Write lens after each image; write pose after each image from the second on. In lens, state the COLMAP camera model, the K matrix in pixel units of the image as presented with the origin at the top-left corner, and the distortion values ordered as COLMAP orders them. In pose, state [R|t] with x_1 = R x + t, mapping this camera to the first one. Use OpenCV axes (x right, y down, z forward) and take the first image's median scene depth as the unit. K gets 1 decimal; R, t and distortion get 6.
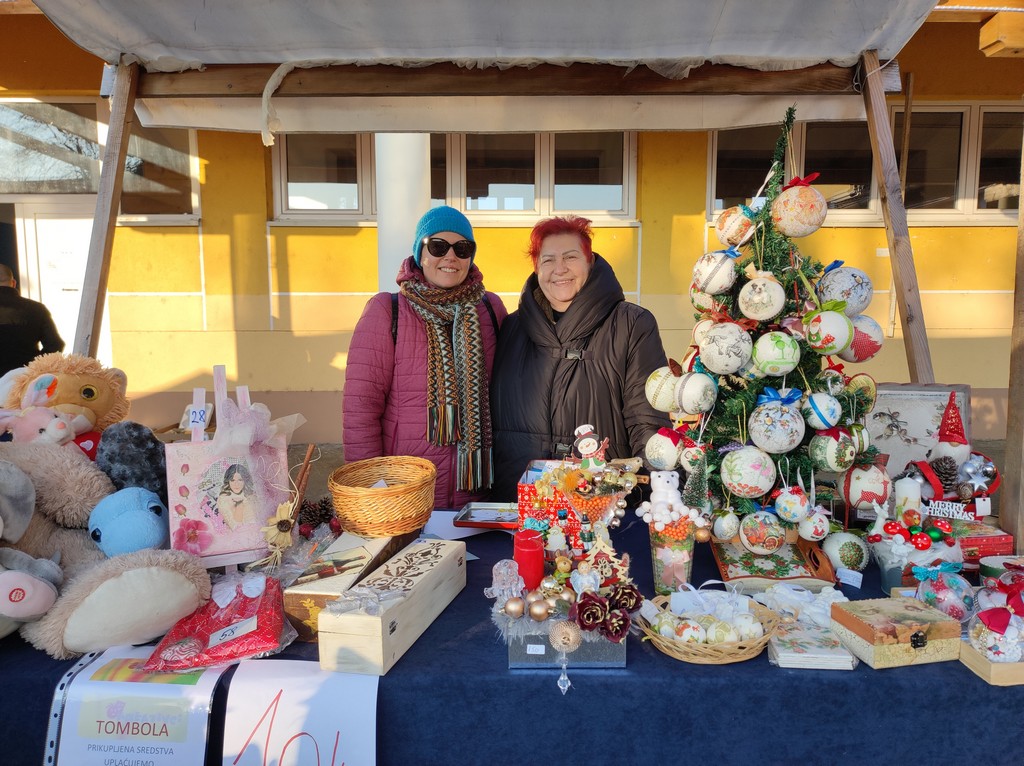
lens RADIAL K [[737.5, 0, 513.0], [0, 737.5, 379.0], [0, 0, 1]] dist [0.041936, -0.038456]
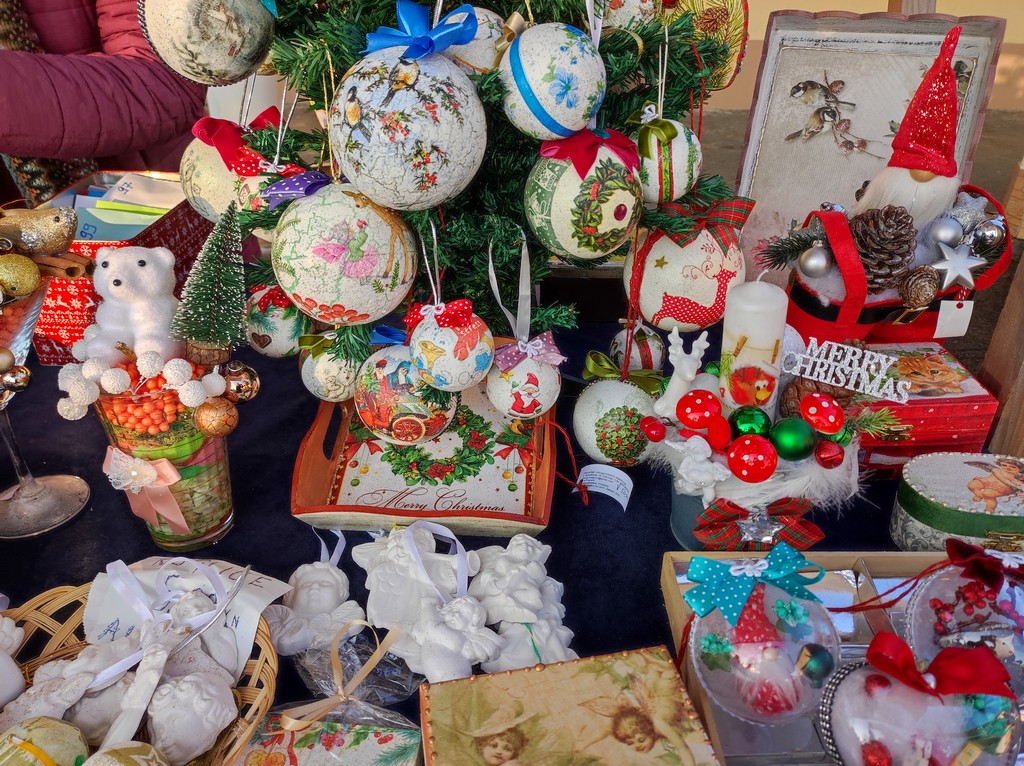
lens RADIAL K [[737.5, 0, 513.0], [0, 737.5, 379.0], [0, 0, 1]] dist [0.041936, -0.038456]
pose [[0.999867, 0.011812, 0.011243, 0.396682], [-0.015479, 0.904401, 0.426403, 0.021852], [-0.005131, -0.426520, 0.904464, 0.637134]]
